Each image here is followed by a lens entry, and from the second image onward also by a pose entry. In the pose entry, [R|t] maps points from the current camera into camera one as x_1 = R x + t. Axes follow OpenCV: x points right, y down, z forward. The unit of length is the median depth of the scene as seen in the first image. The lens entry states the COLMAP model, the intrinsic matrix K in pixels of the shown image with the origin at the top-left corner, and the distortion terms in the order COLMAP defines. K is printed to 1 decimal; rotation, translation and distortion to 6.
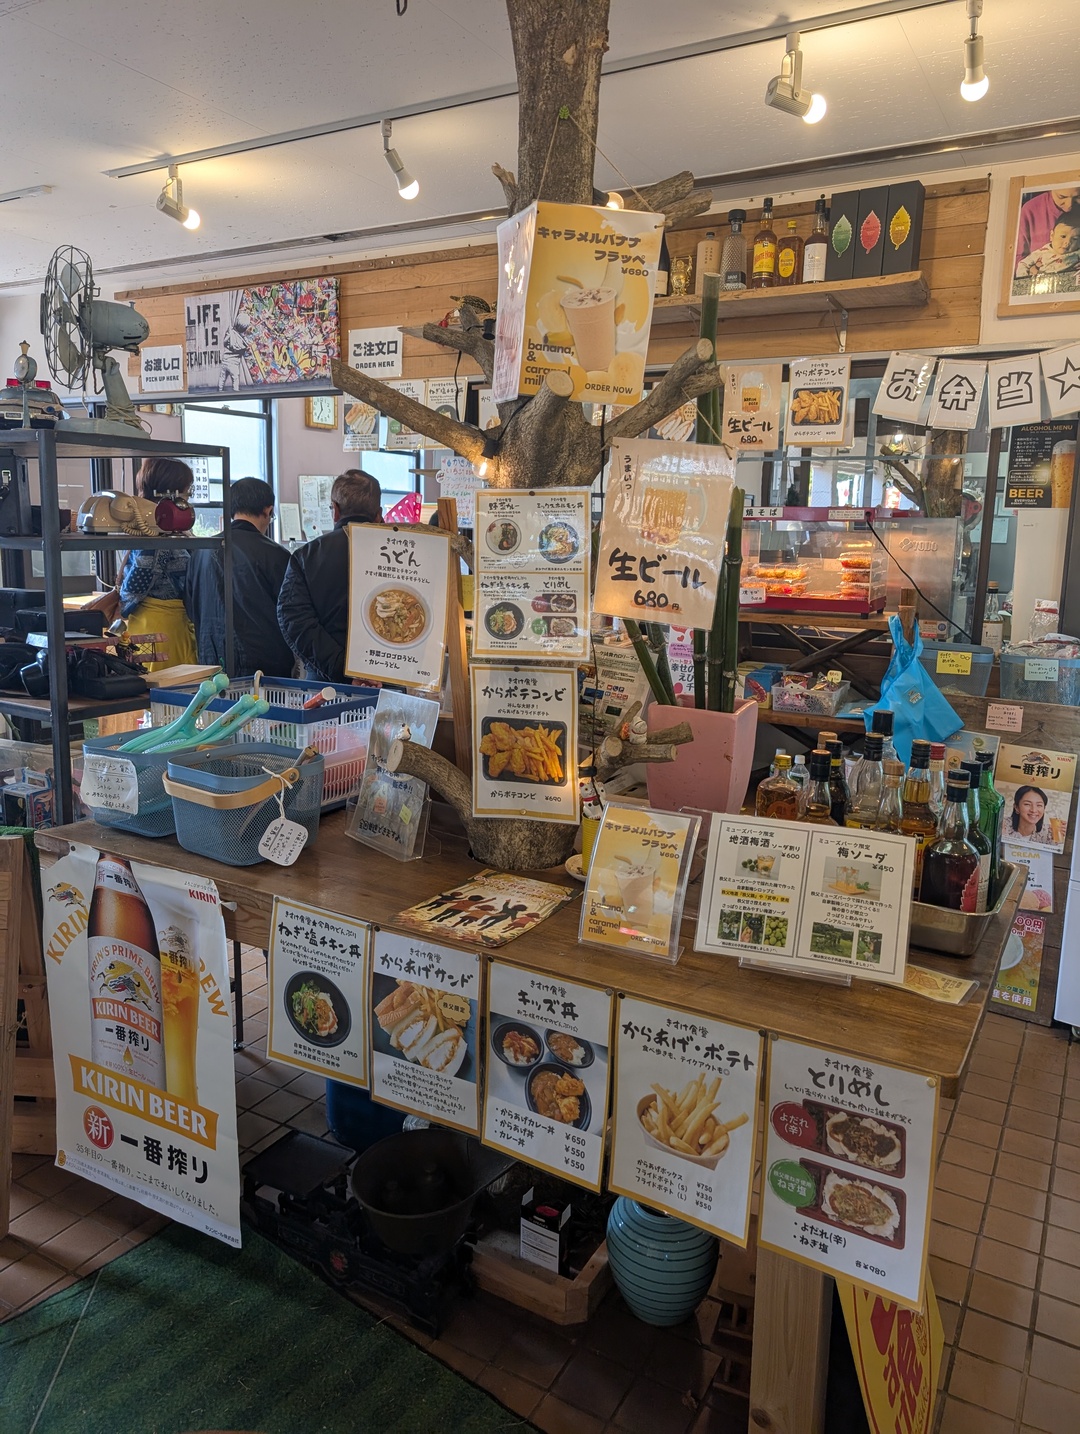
lens RADIAL K [[1037.5, 0, 538.9], [0, 1037.5, 711.4], [0, 0, 1]] dist [0.015453, -0.014892]
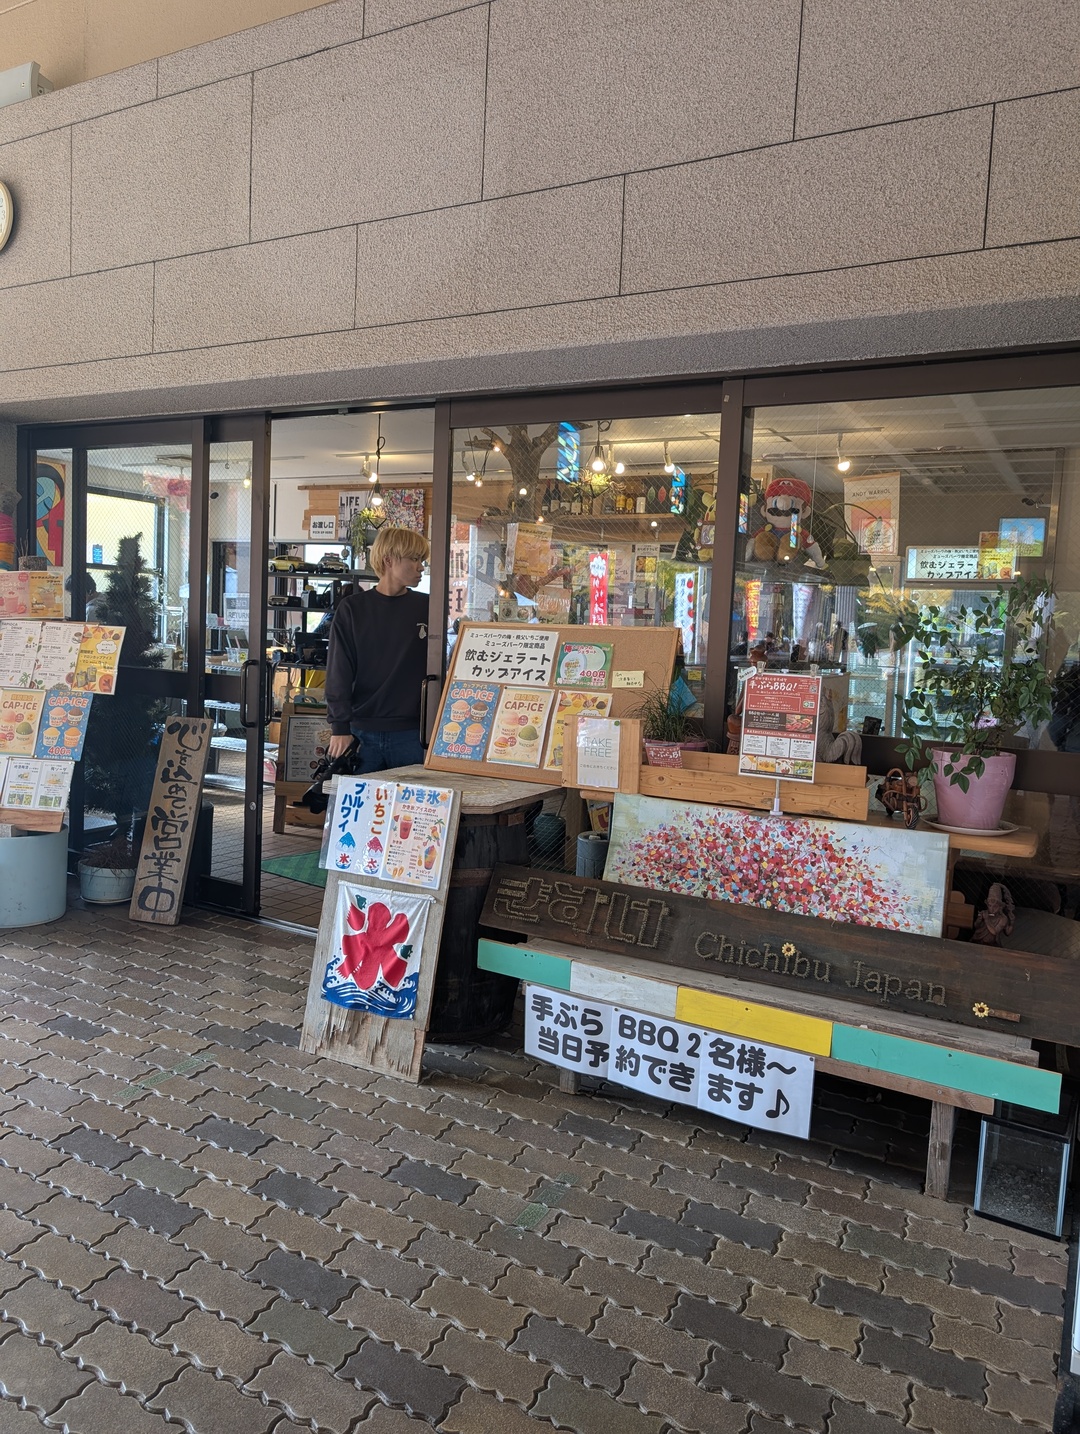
lens RADIAL K [[1037.5, 0, 542.8], [0, 1037.5, 714.3], [0, 0, 1]] dist [0.015453, -0.014892]
pose [[0.999661, 0.023581, 0.011055, 0.021204], [-0.022471, 0.995542, -0.091606, 0.188629], [-0.013166, 0.091326, 0.995734, -0.940693]]
